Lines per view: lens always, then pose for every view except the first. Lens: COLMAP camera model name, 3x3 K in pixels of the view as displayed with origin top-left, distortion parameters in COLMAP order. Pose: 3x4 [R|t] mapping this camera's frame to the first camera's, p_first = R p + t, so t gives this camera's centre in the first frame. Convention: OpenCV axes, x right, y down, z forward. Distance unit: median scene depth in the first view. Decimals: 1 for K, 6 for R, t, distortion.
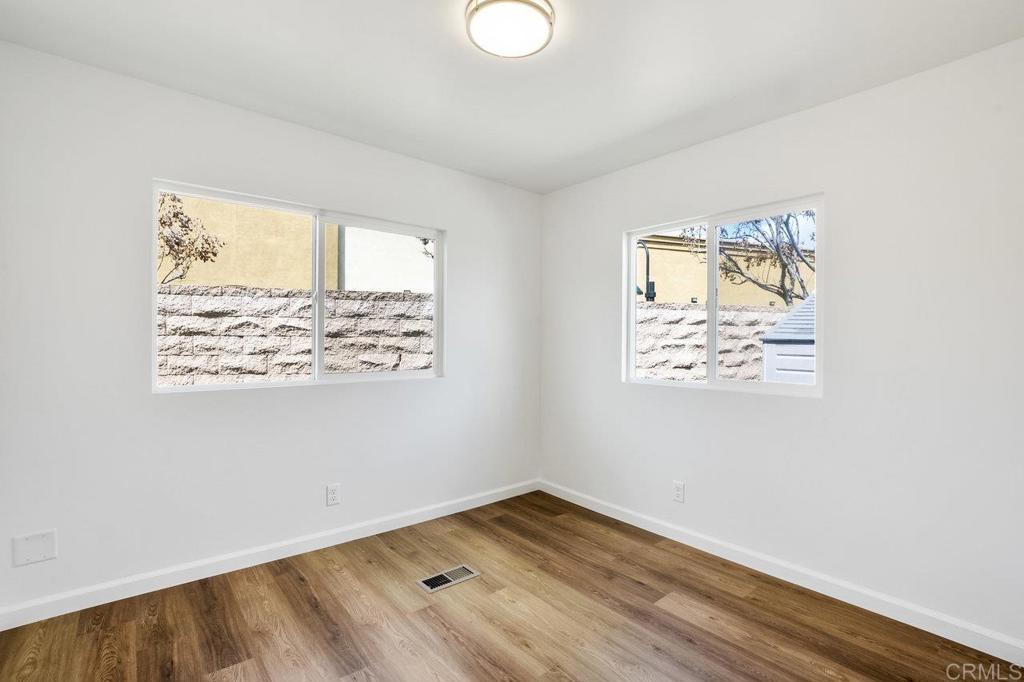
lens RADIAL K [[464.1, 0, 502.0], [0, 464.1, 331.2], [0, 0, 1]] dist [-0.019311, 0.002948]
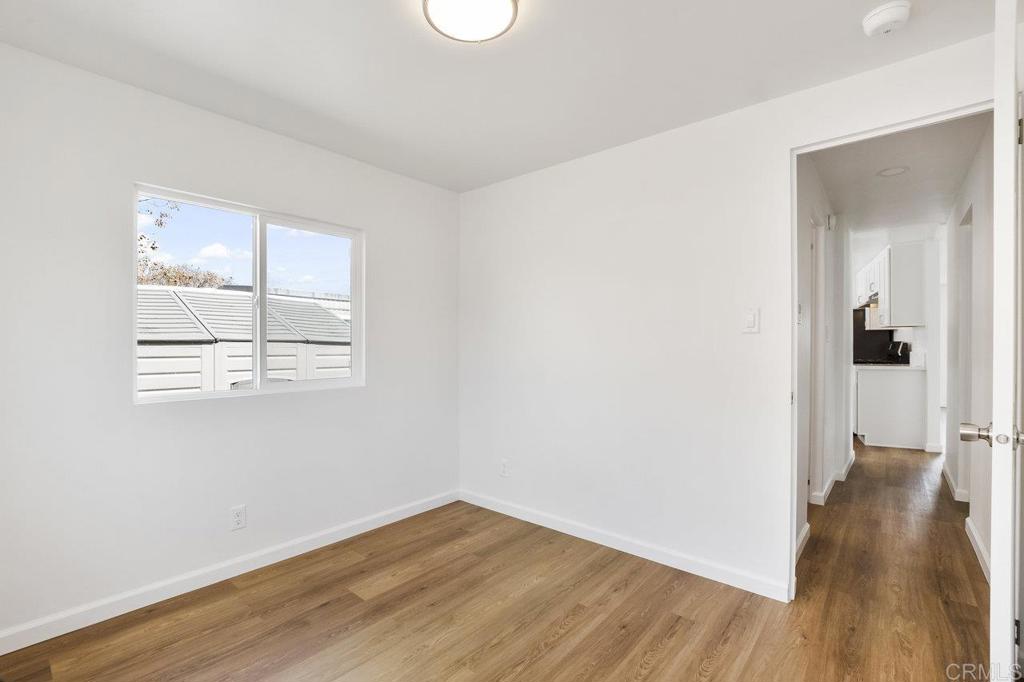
lens RADIAL K [[464.1, 0, 508.0], [0, 464.1, 344.0], [0, 0, 1]] dist [-0.019311, 0.002948]
pose [[-0.177234, -0.006004, 0.984150, -0.664443], [-0.024657, 0.999695, 0.001659, 0.011656], [-0.983860, -0.023972, -0.177328, 0.802208]]
